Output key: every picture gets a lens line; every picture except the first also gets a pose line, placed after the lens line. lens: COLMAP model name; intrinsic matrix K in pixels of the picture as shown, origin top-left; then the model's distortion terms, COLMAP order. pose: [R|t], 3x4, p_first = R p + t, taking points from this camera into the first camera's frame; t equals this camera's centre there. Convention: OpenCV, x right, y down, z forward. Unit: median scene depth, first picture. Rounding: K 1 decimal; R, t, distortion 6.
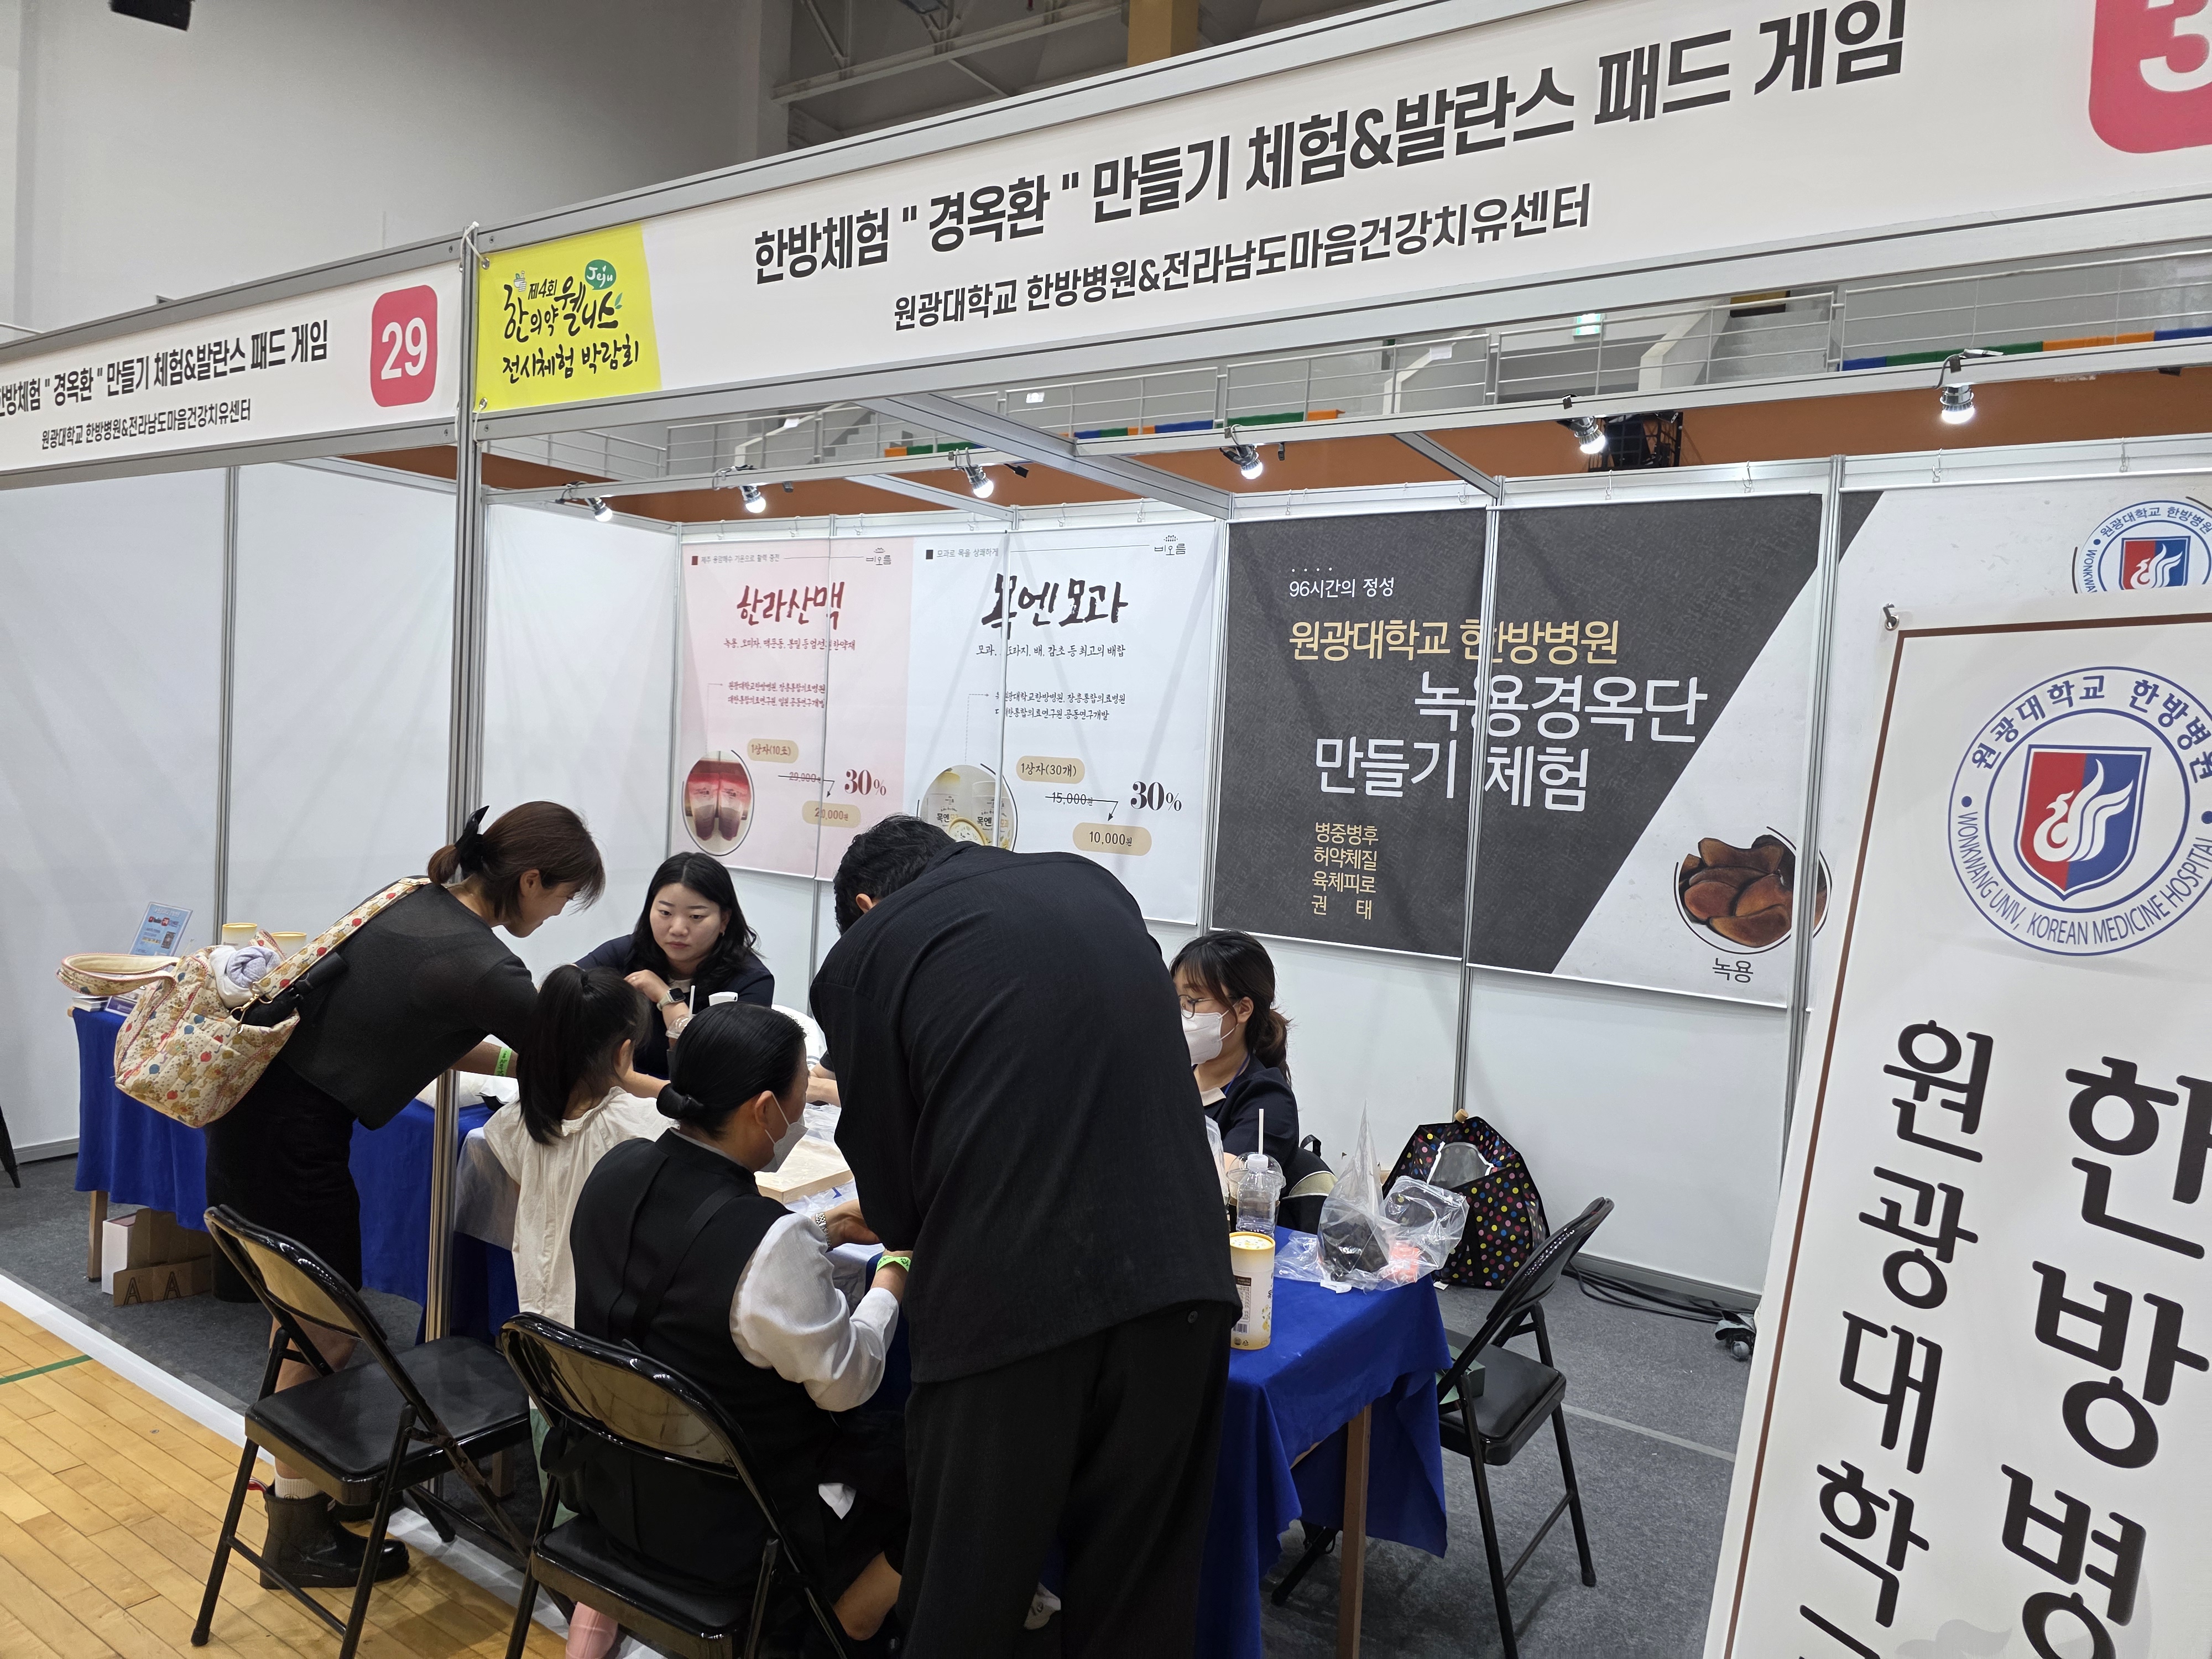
lens RADIAL K [[1465.6, 0, 1106.0], [0, 1465.6, 829.5], [0, 0, 1]] dist [0.120428, -0.126593]
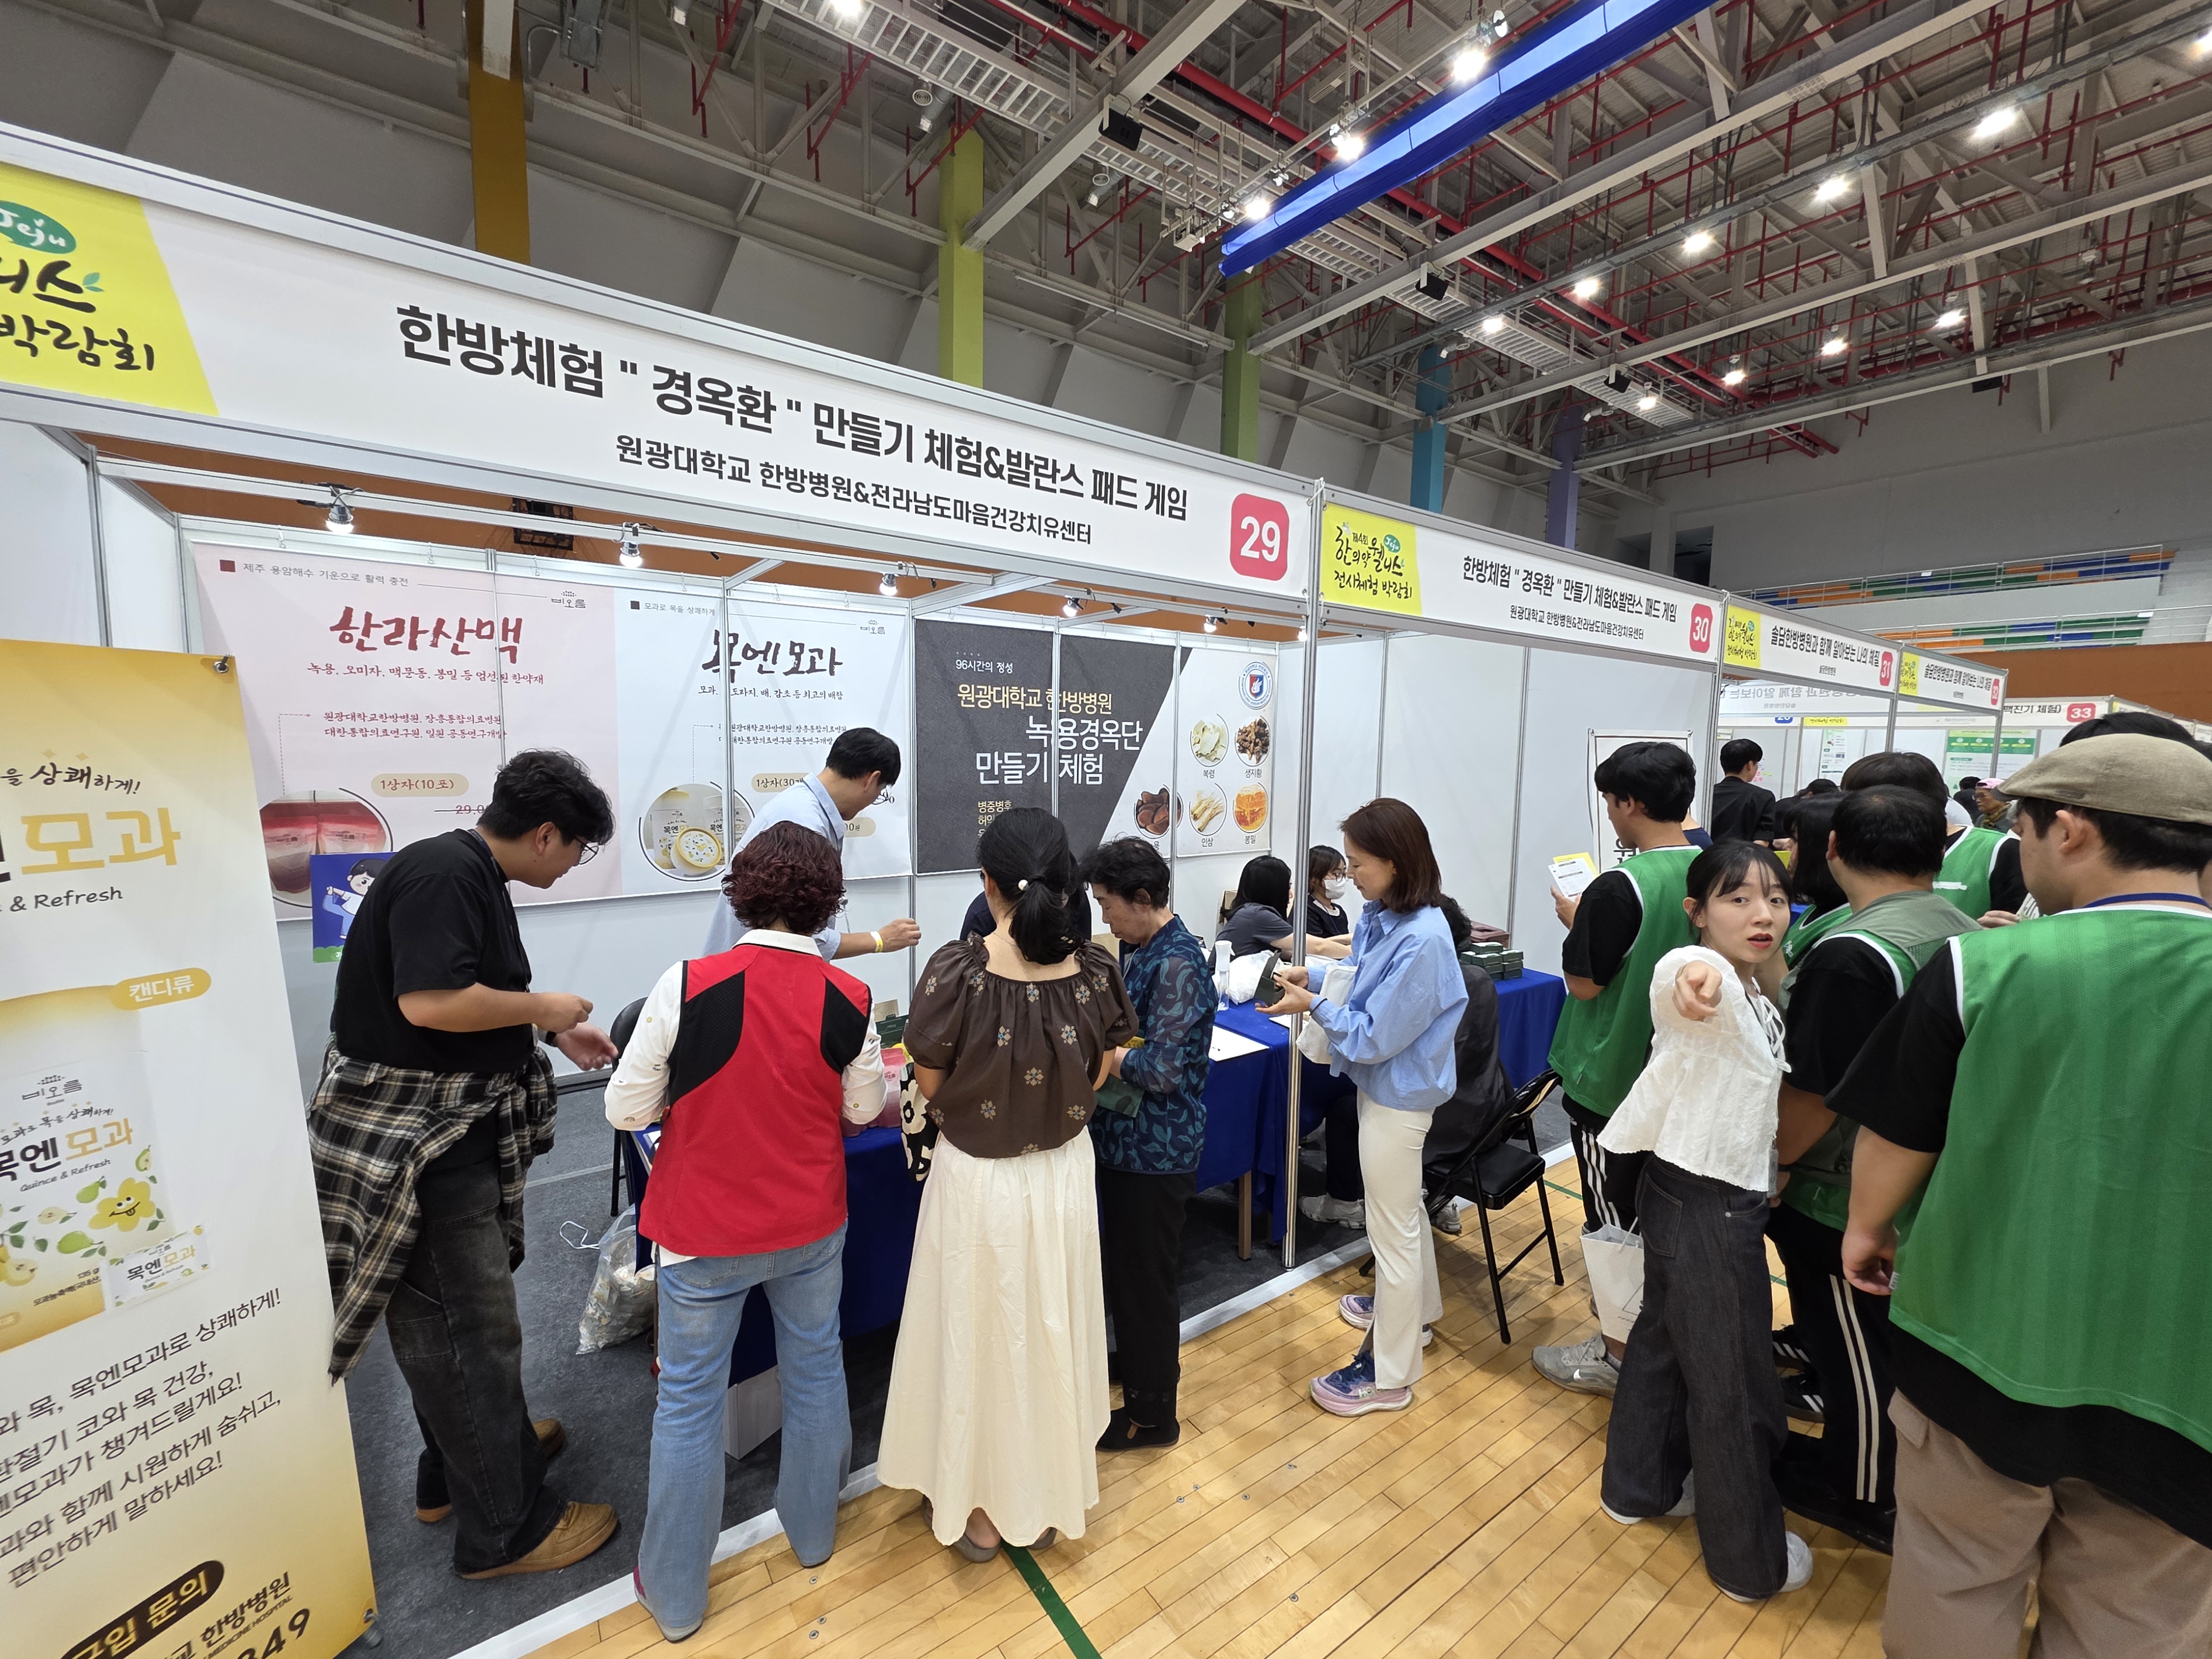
lens RADIAL K [[892.5, 0, 1106.0], [0, 892.5, 829.5], [0, 0, 1]] dist [-0.009168, -0.000137]
pose [[0.357901, -0.130934, 0.924534, -0.821183], [0.053773, 0.991367, 0.119582, -0.094948], [-0.932210, 0.006916, 0.361852, 0.509295]]
